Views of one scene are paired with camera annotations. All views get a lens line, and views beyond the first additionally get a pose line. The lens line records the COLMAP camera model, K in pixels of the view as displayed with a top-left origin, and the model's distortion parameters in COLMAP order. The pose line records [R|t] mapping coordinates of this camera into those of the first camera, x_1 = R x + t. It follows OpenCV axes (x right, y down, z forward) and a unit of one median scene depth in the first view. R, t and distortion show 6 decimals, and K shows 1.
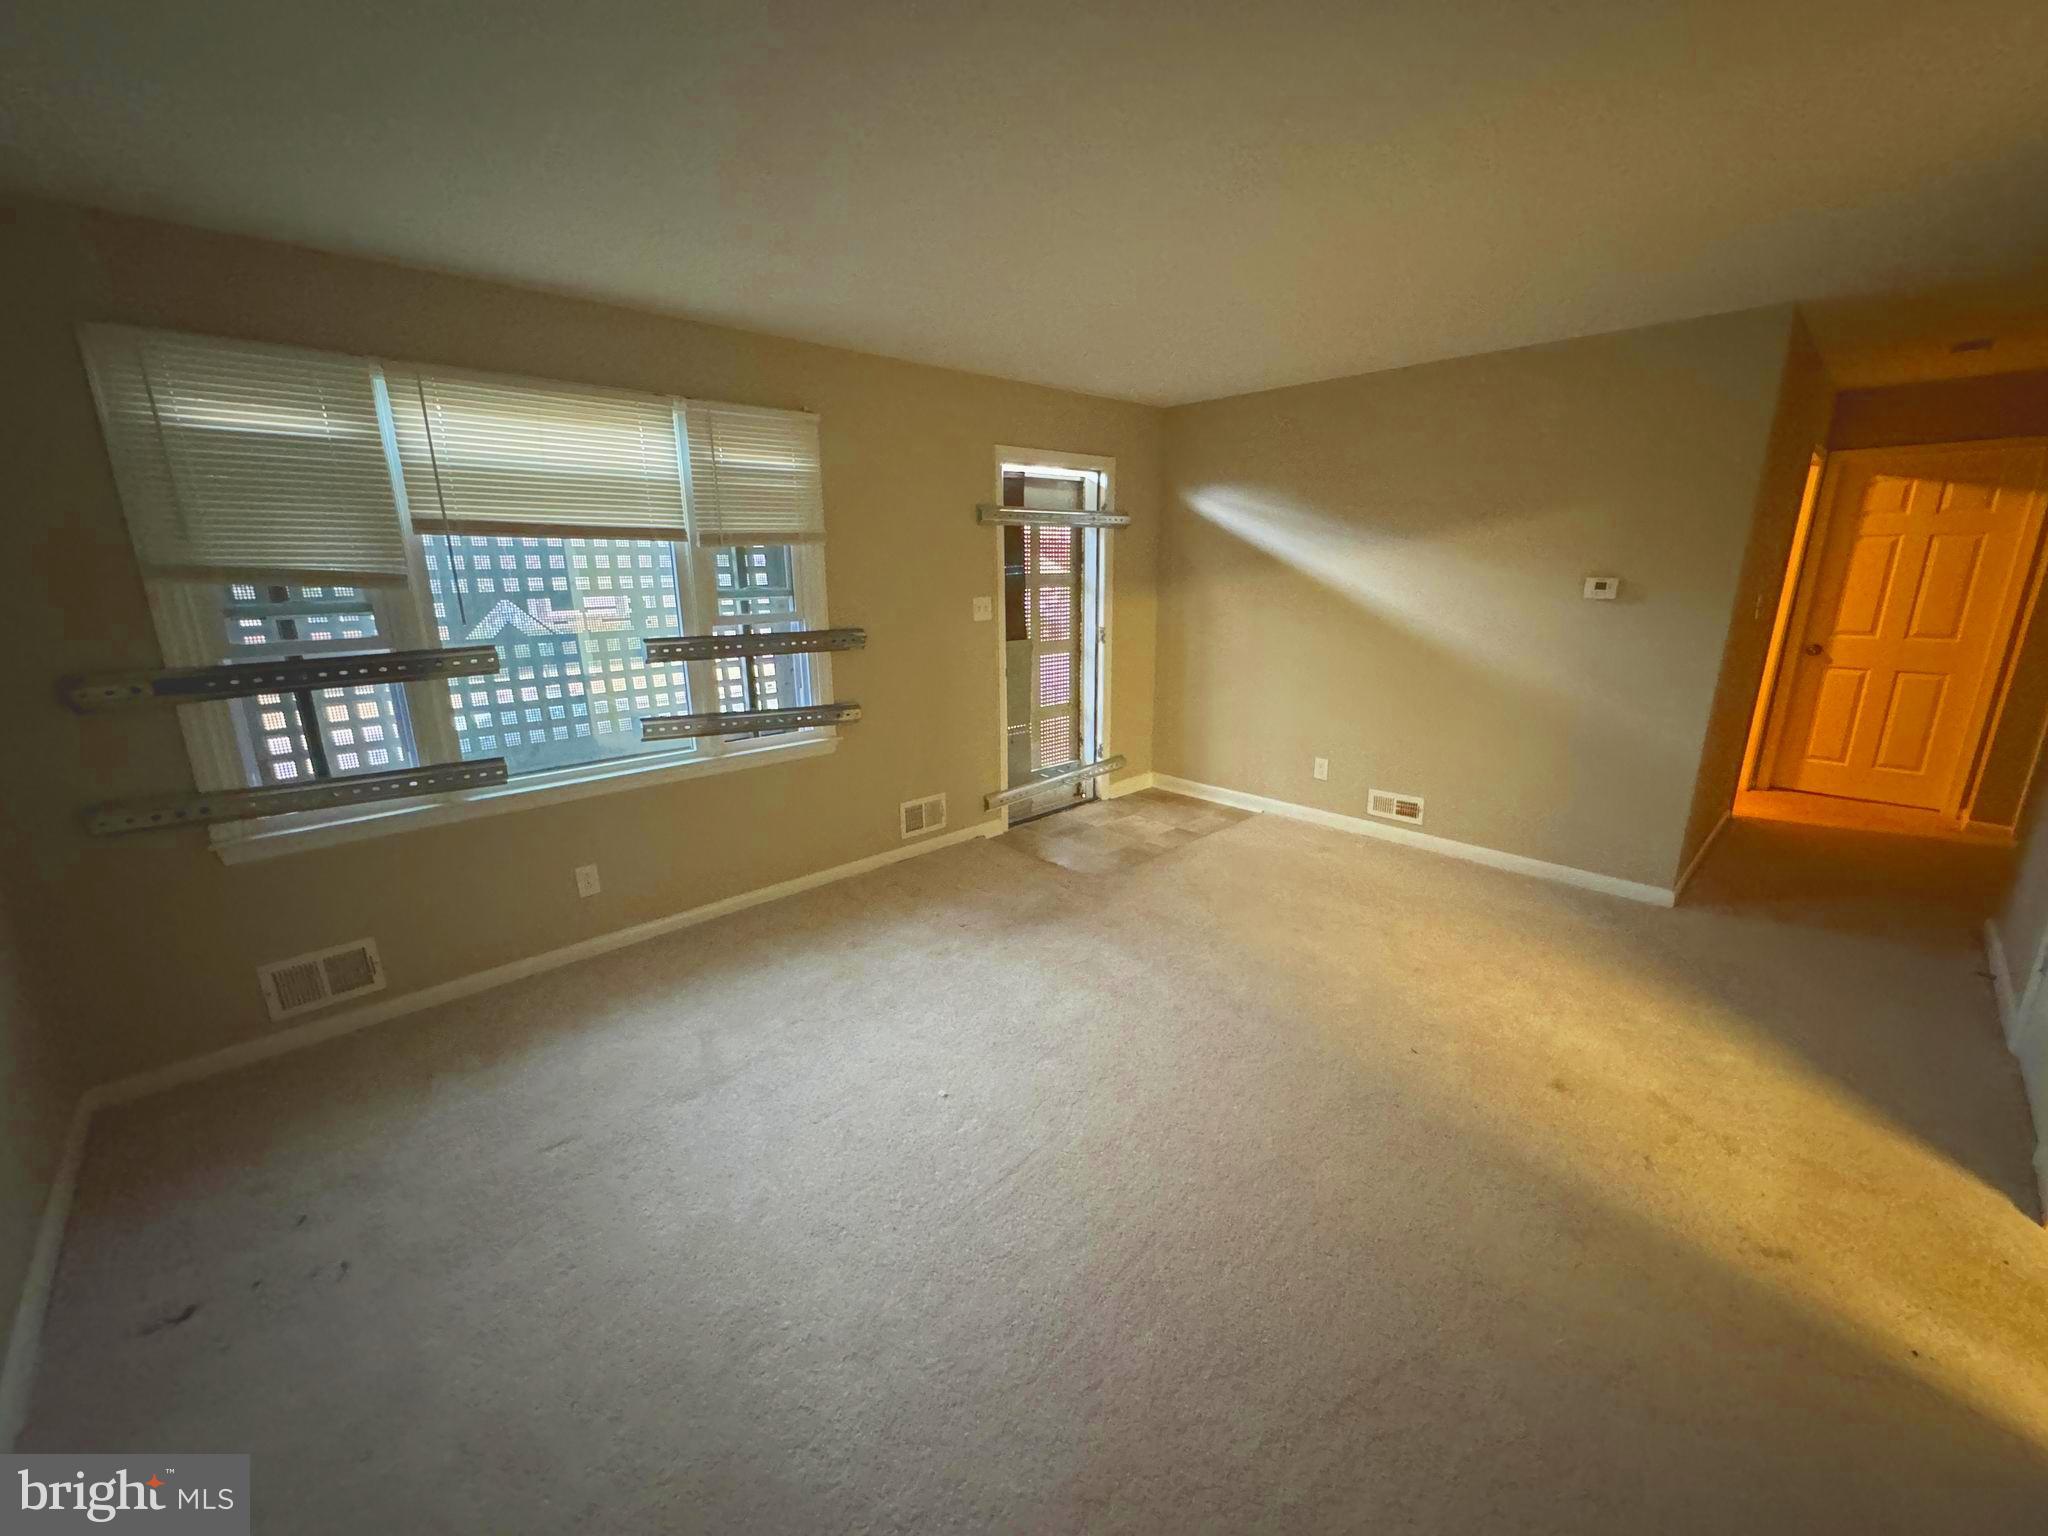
lens RADIAL K [[821.0, 0, 1010.4], [0, 821.0, 756.9], [0, 0, 1]] dist [-0.002405, 0.001118]
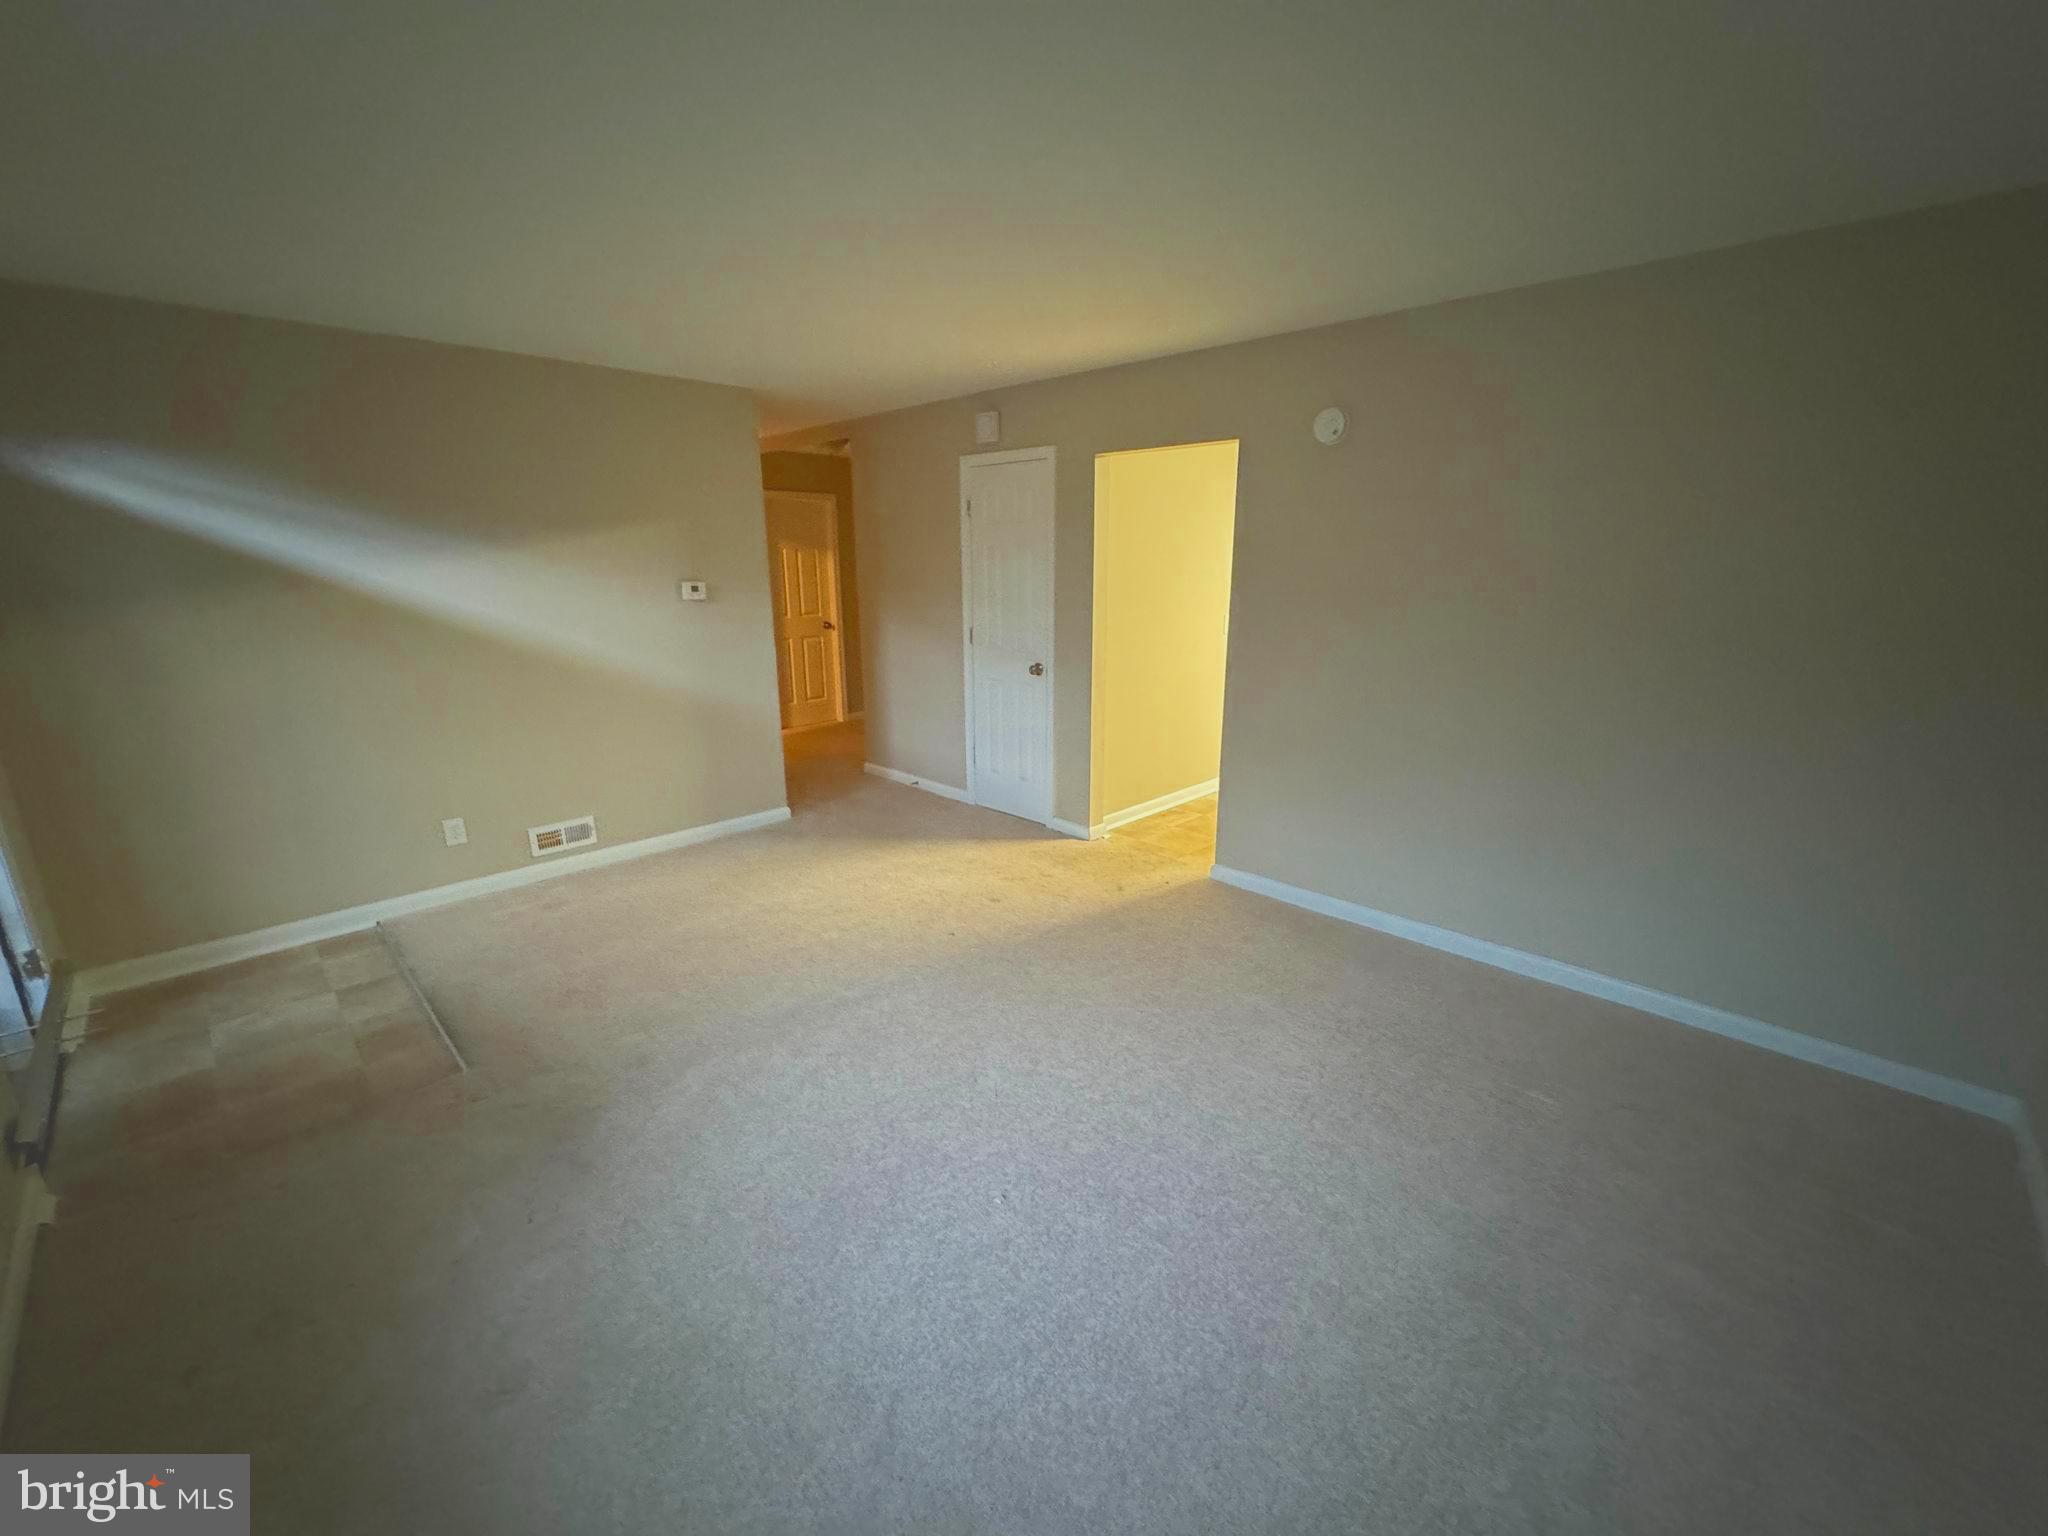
lens RADIAL K [[821.0, 0, 1024.2], [0, 821.0, 766.4], [0, 0, 1]] dist [-0.002405, 0.001118]
pose [[-0.044521, -0.242232, 0.969196, -0.556611], [0.242501, 0.938521, 0.245705, -0.148235], [-0.969129, 0.245970, 0.016958, 0.598327]]
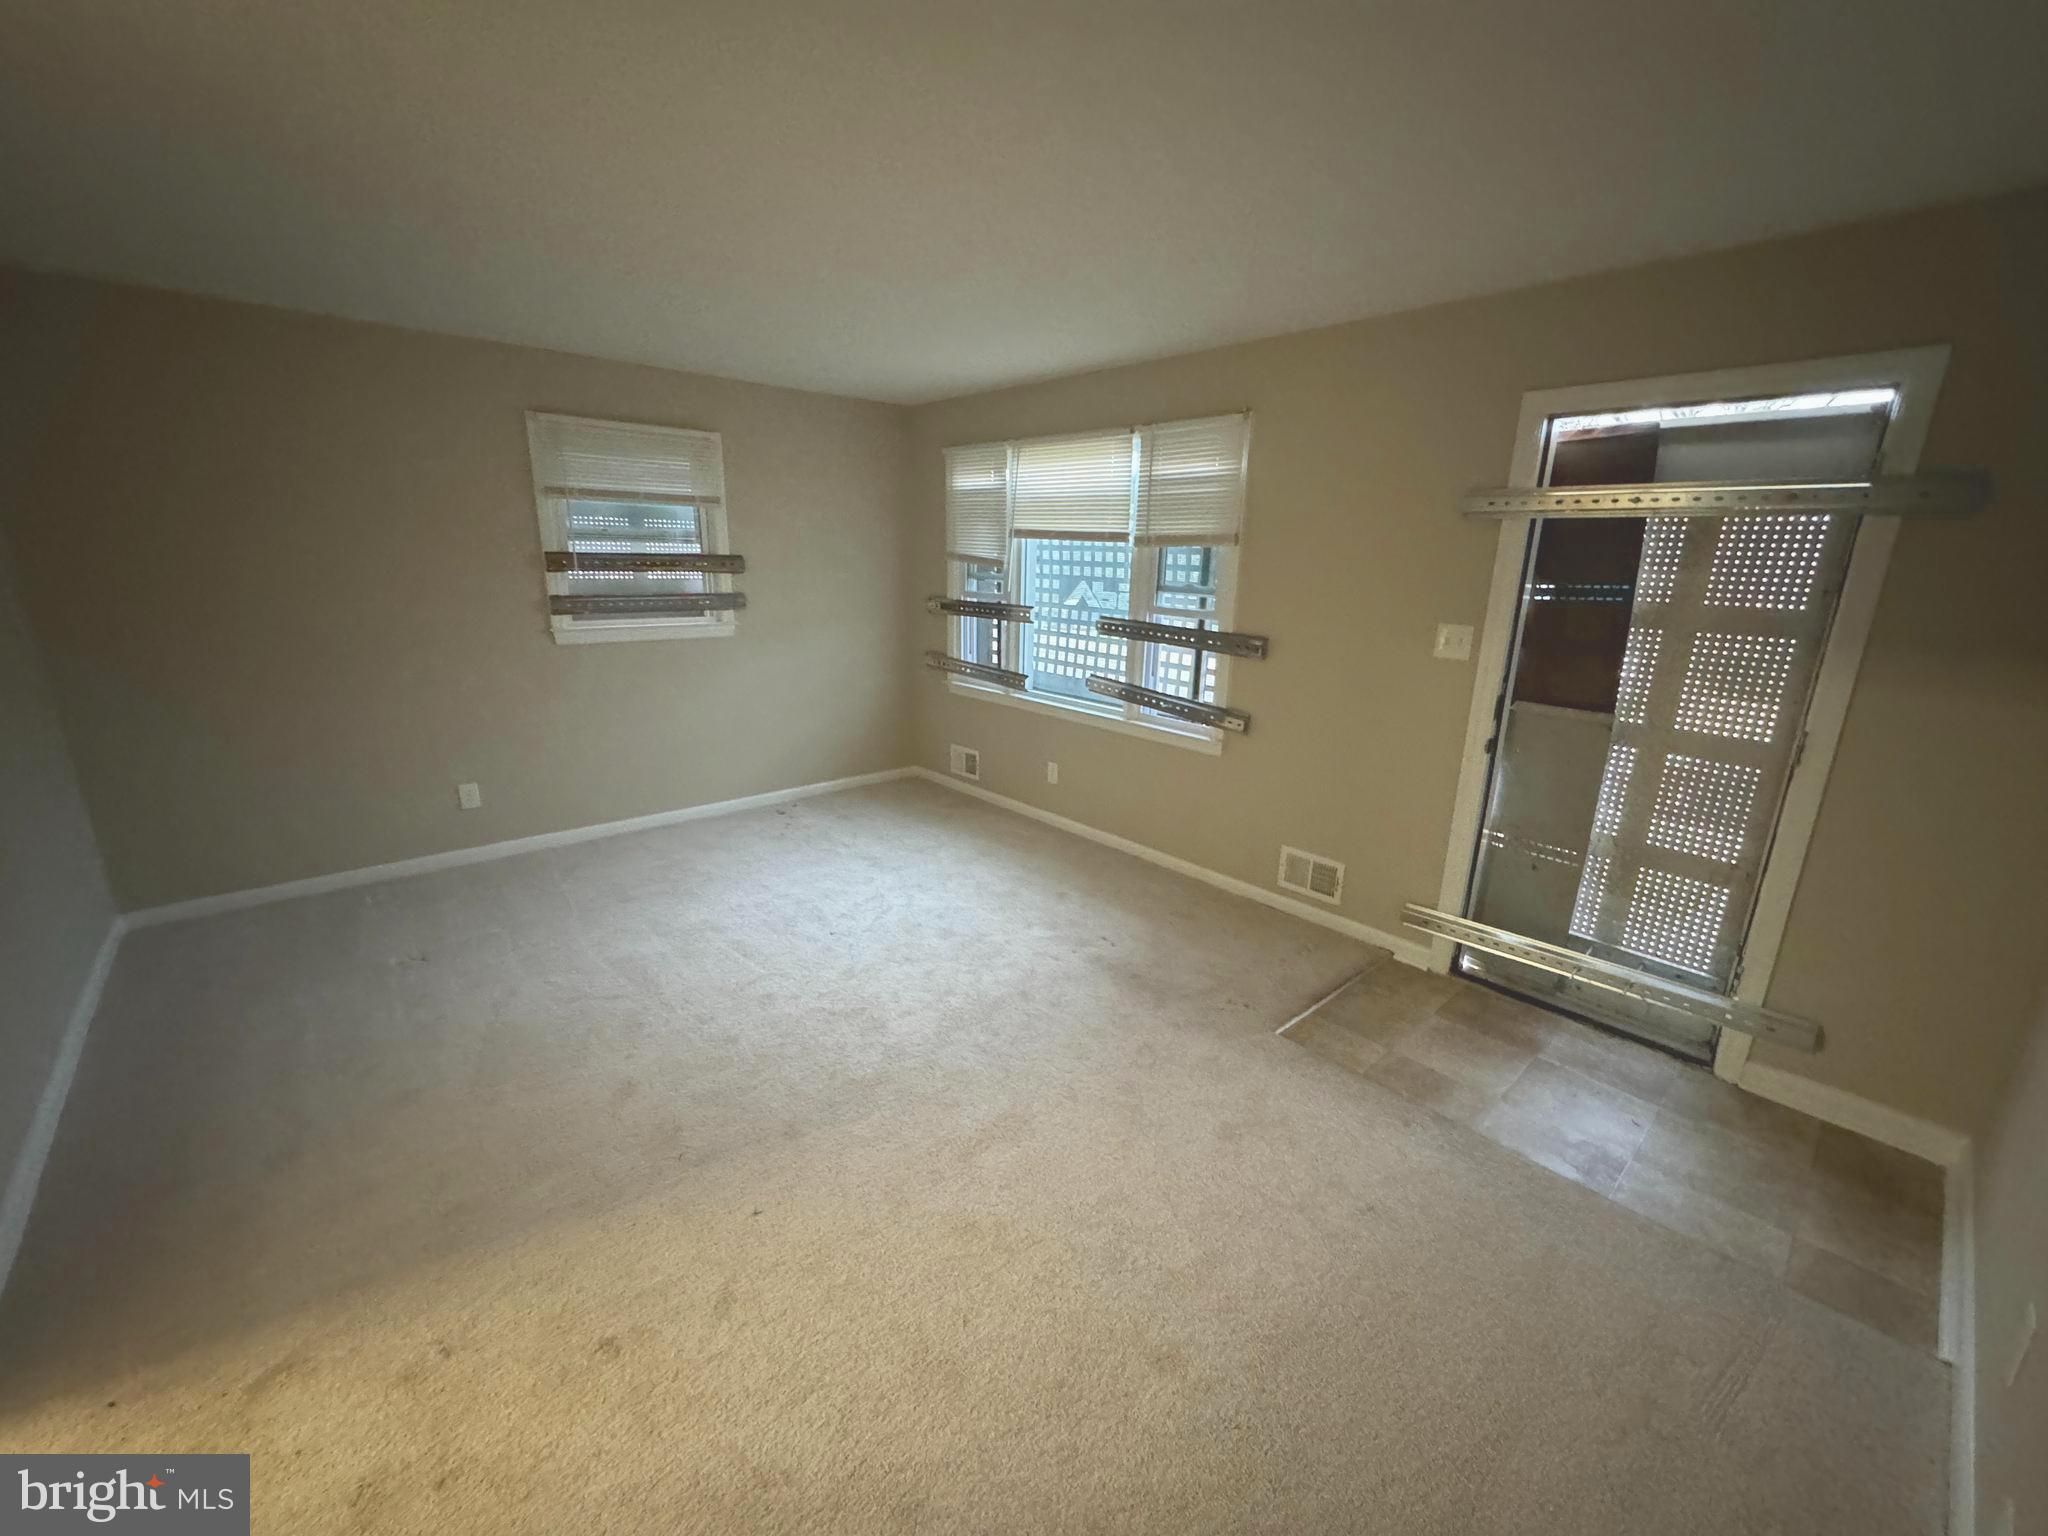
lens RADIAL K [[821.0, 0, 1011.0], [0, 821.0, 781.6], [0, 0, 1]] dist [-0.002405, 0.001118]
pose [[-0.032392, 0.269731, -0.962391, 0.864128], [-0.271929, 0.924194, 0.268178, -0.199194], [0.961772, 0.270389, 0.043411, 0.820588]]
